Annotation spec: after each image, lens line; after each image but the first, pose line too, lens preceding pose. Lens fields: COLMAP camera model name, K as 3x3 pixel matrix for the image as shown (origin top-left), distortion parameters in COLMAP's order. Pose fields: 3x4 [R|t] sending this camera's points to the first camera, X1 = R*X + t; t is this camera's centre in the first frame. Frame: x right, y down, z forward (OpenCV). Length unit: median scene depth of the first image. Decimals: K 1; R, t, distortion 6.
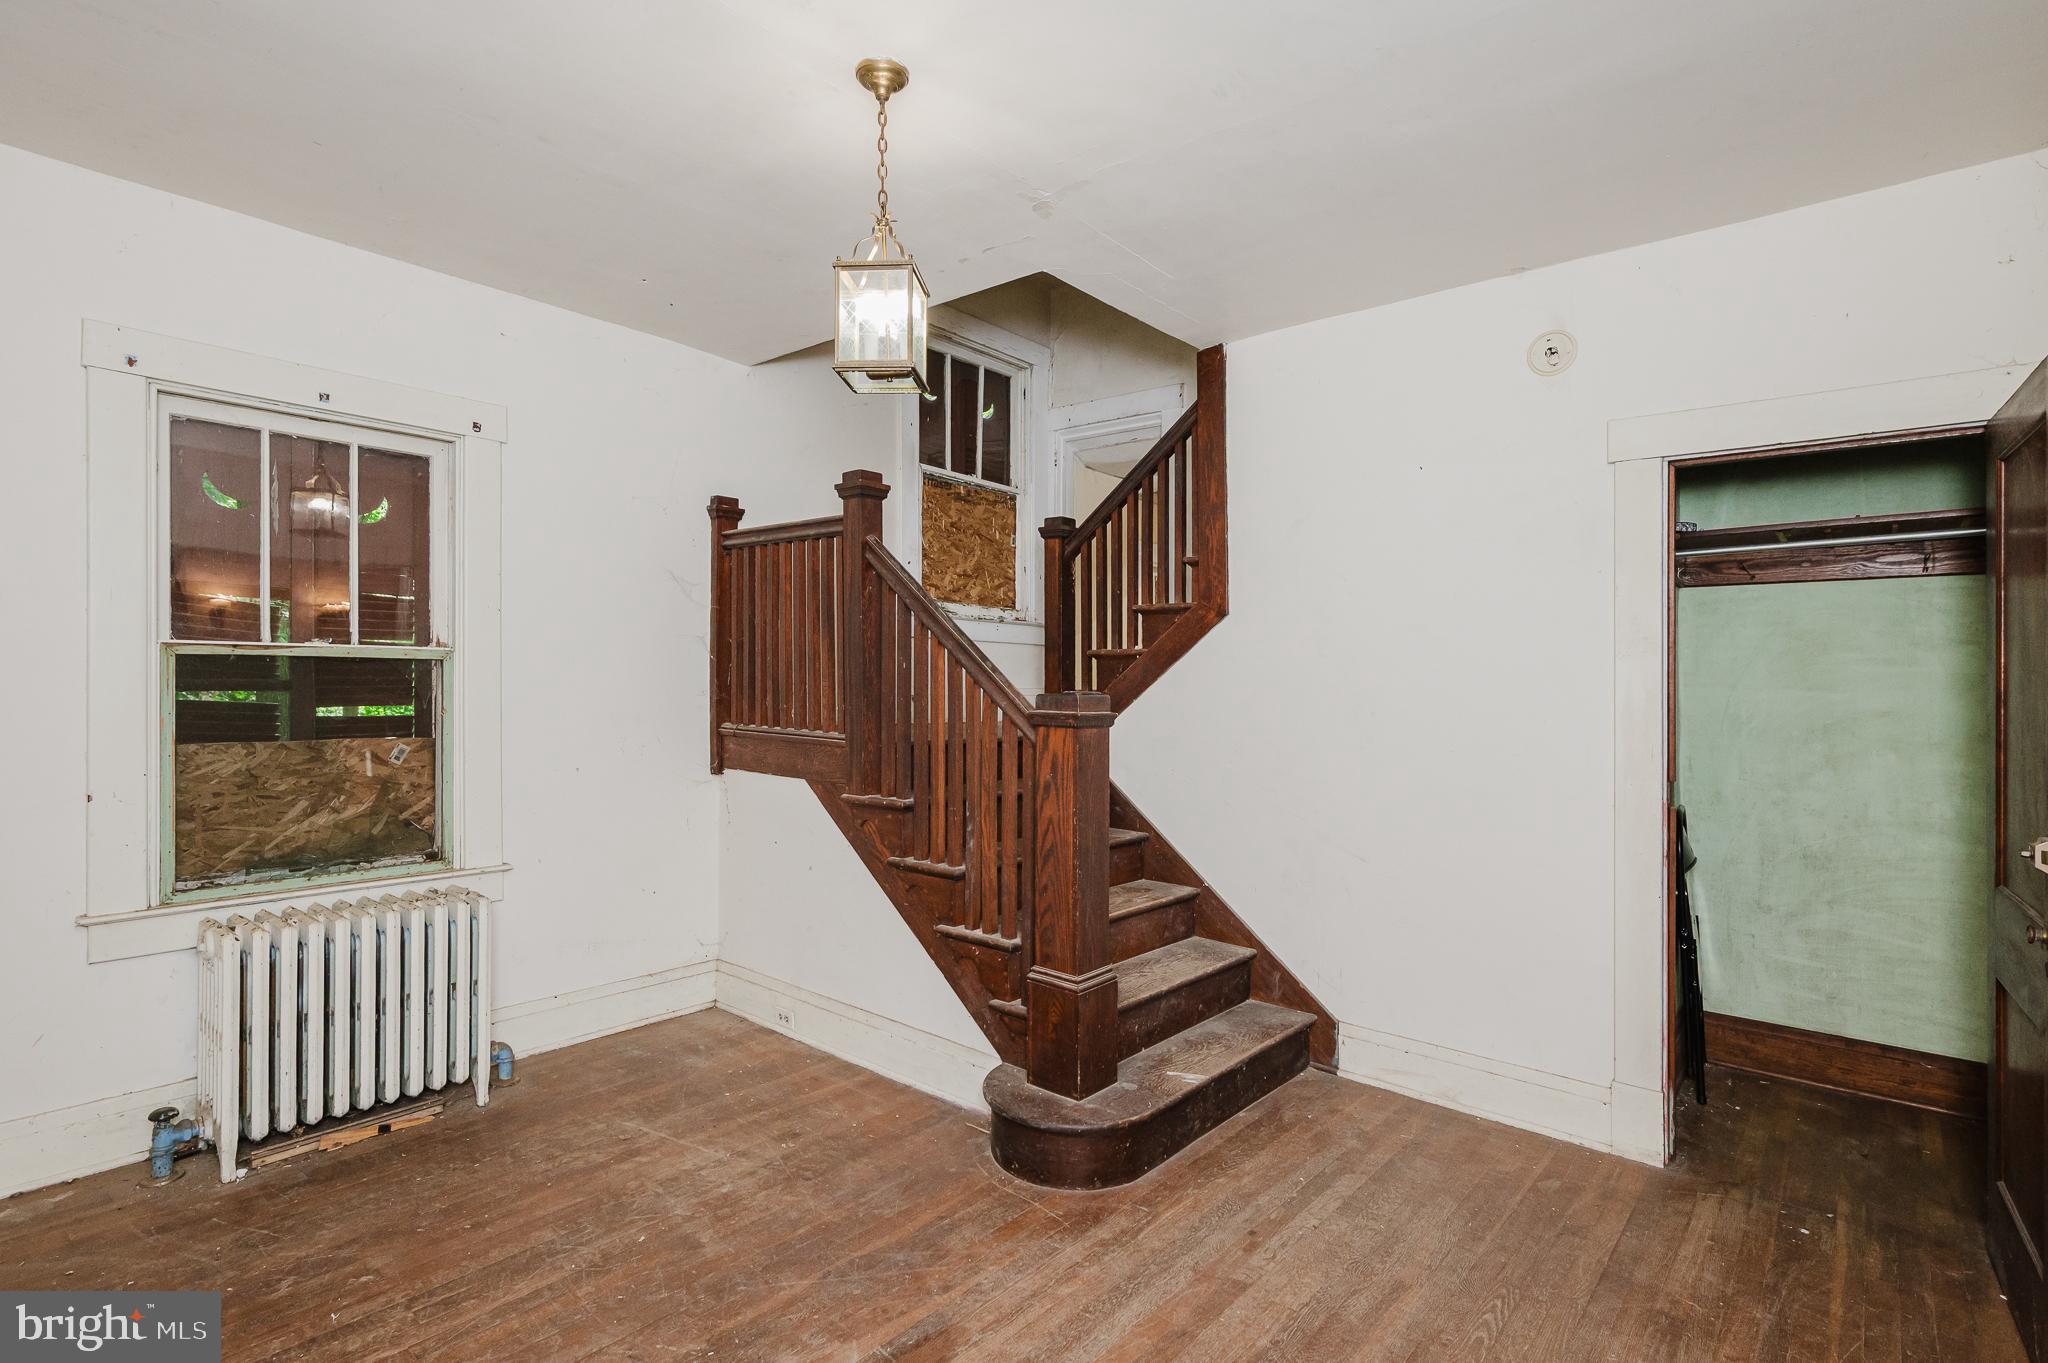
lens RADIAL K [[980.4, 0, 1014.3], [0, 980.4, 683.3], [0, 0, 1]] dist [-0.001681, 0.001610]
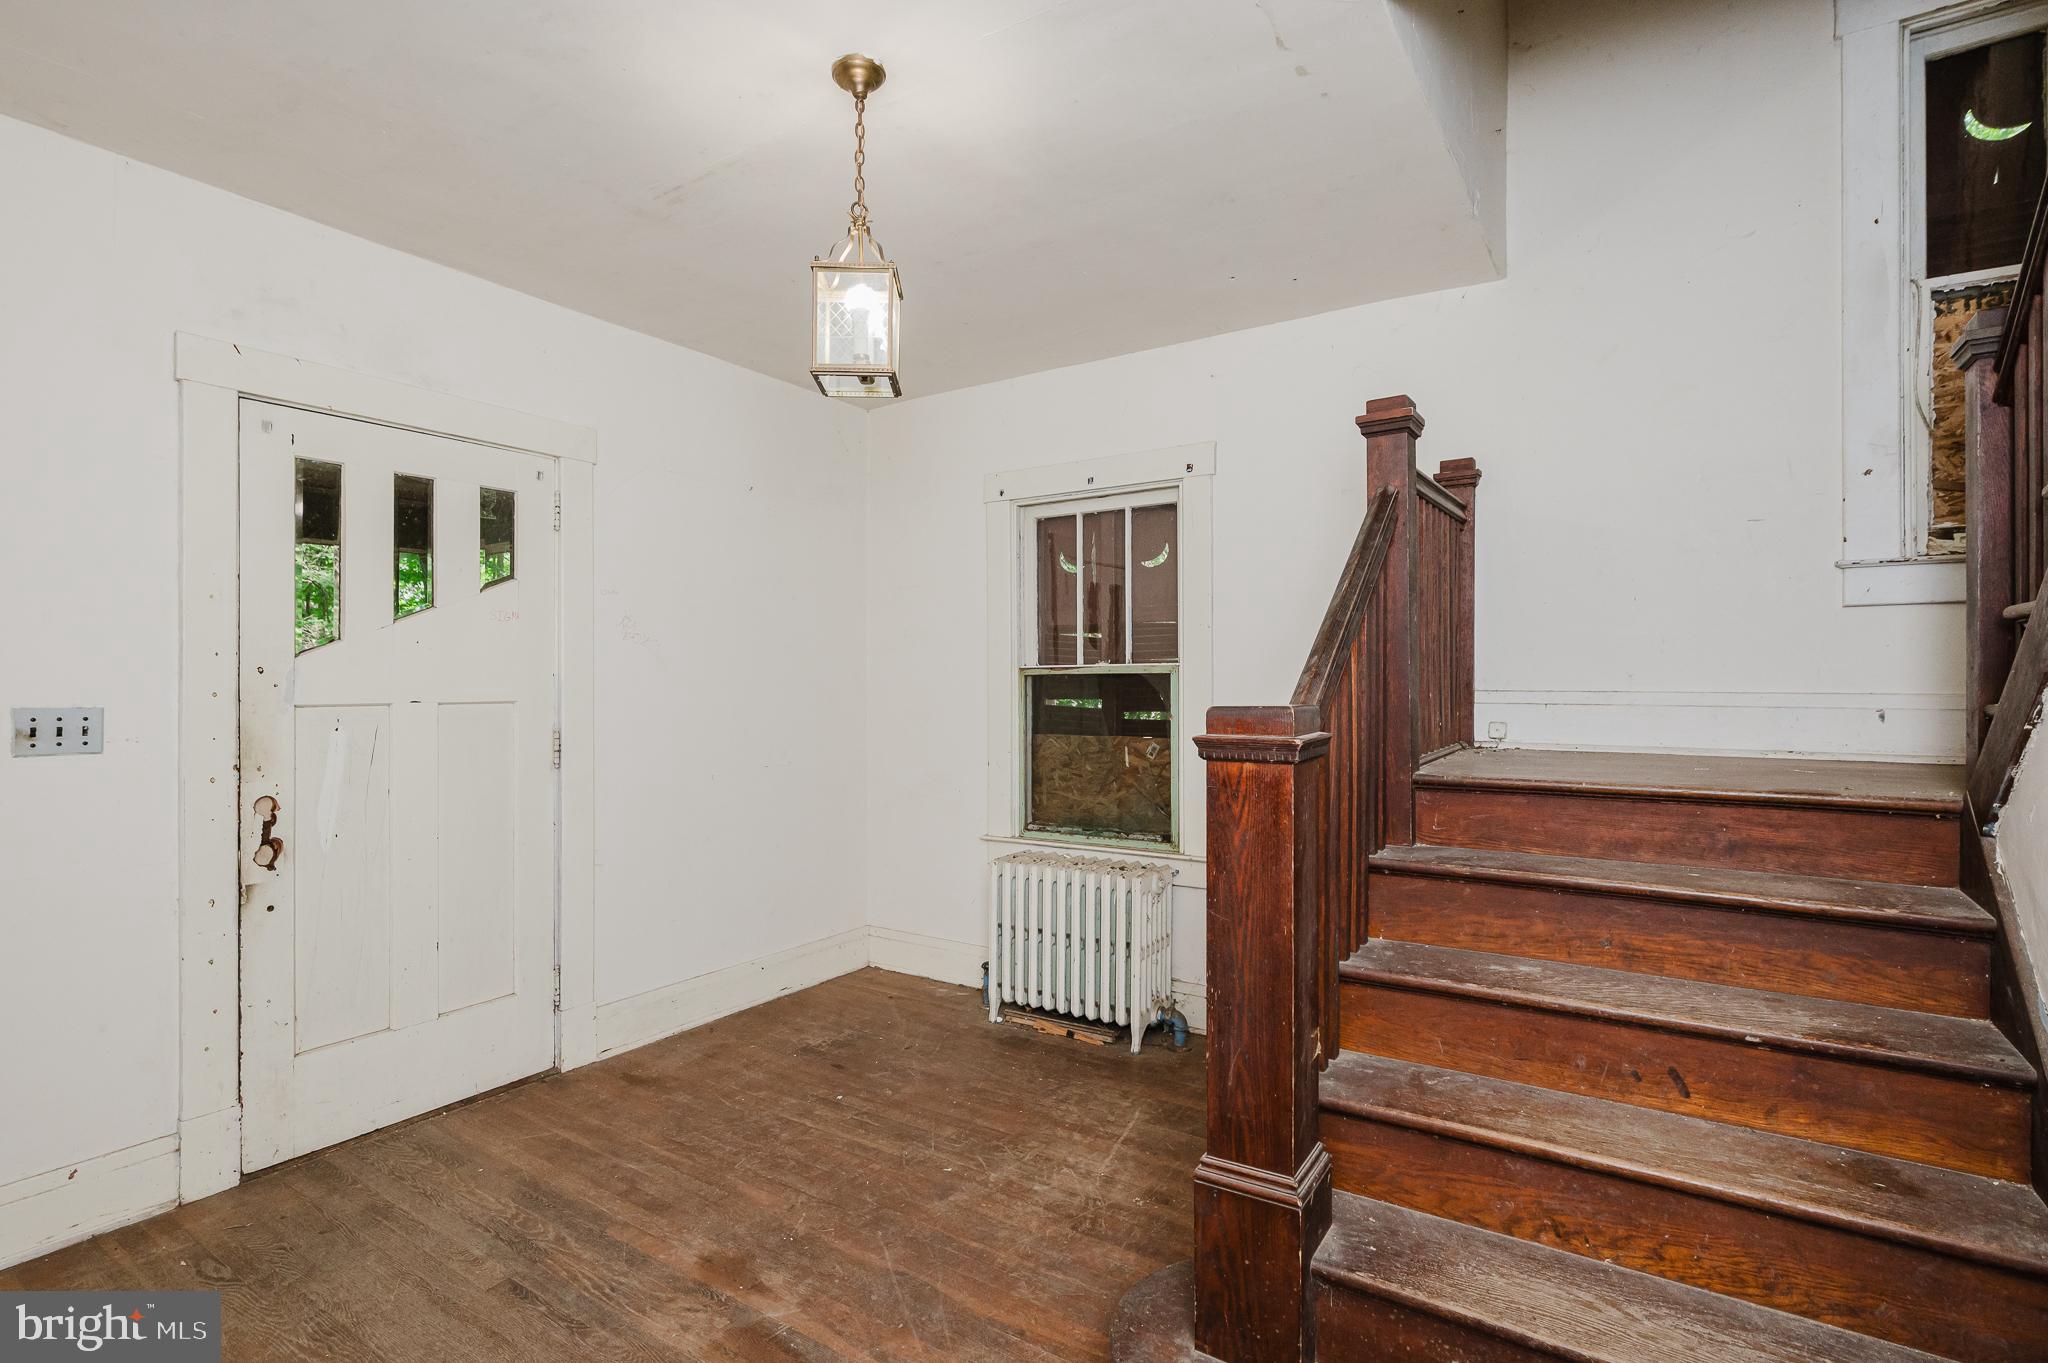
lens RADIAL K [[980.4, 0, 1033.8], [0, 980.4, 695.6], [0, 0, 1]] dist [-0.001681, 0.001610]
pose [[0.135041, -0.004845, -0.990828, 0.659593], [0.005041, 0.999978, -0.004202, 0.008515], [0.990827, -0.004428, 0.135063, 0.792584]]
